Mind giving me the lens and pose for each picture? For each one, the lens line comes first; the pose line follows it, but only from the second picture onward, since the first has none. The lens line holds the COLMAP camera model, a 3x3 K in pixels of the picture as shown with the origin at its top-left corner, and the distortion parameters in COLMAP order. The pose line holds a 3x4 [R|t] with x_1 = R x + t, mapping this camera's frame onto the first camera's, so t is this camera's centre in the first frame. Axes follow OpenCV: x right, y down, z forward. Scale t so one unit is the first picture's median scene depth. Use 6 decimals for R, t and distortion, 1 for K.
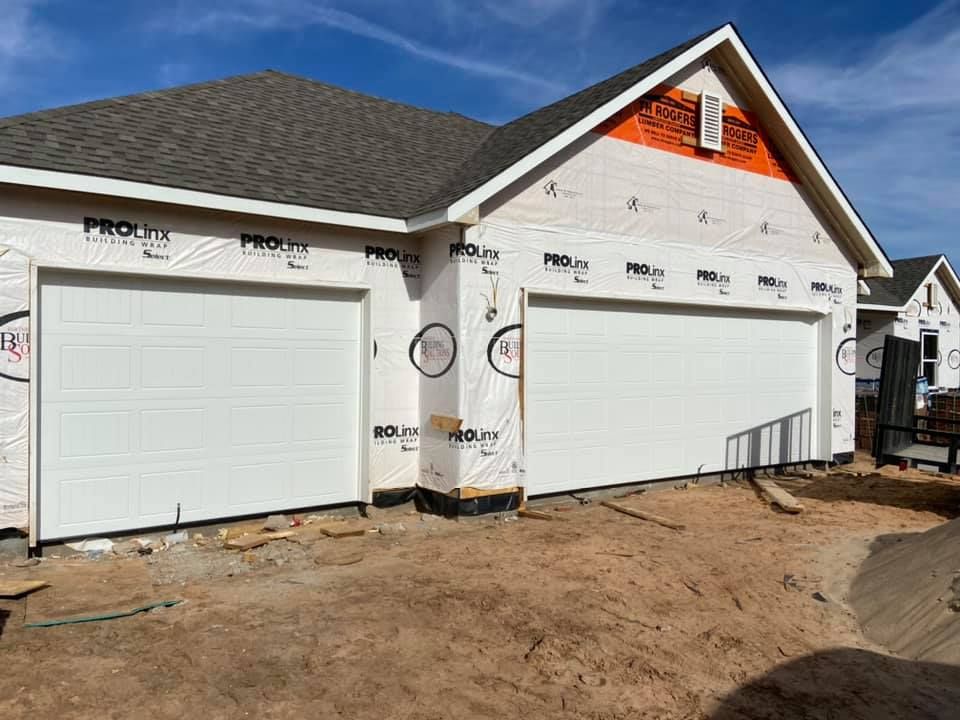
lens RADIAL K [[770.7, 0, 480.0], [0, 770.7, 360.0], [0, 0, 1]] dist [0.137690, -0.222381]
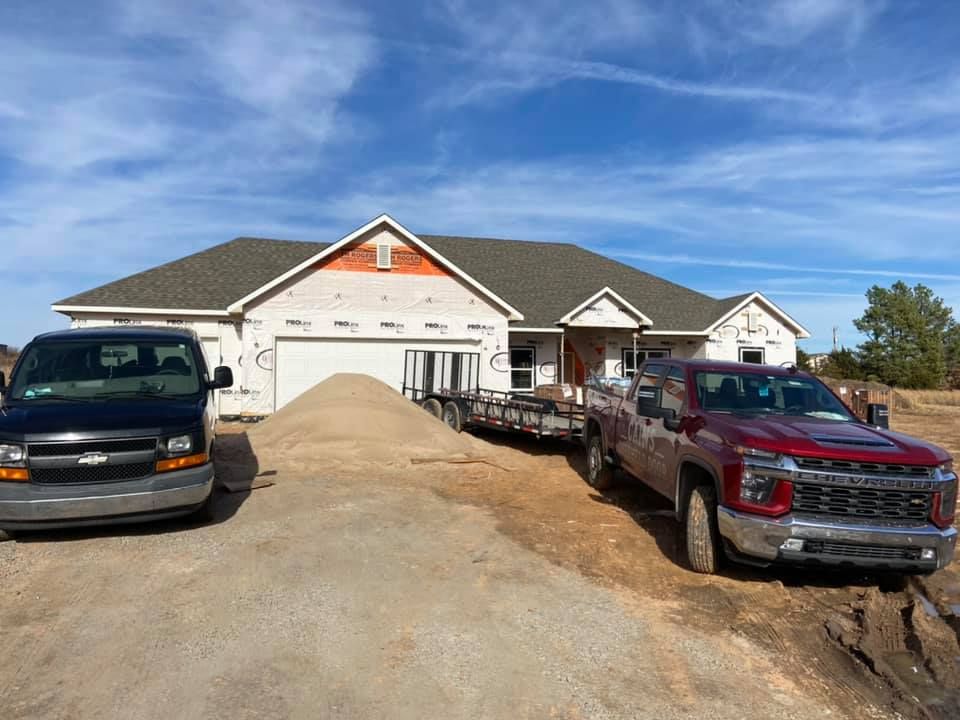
lens RADIAL K [[761.7, 0, 480.0], [0, 761.7, 360.0], [0, 0, 1]] dist [0.007865, -0.004706]
pose [[0.934442, -0.010986, -0.355945, 1.240650], [-0.000198, 0.999508, -0.031370, 0.053734], [0.356114, 0.029384, 0.933980, -0.853214]]
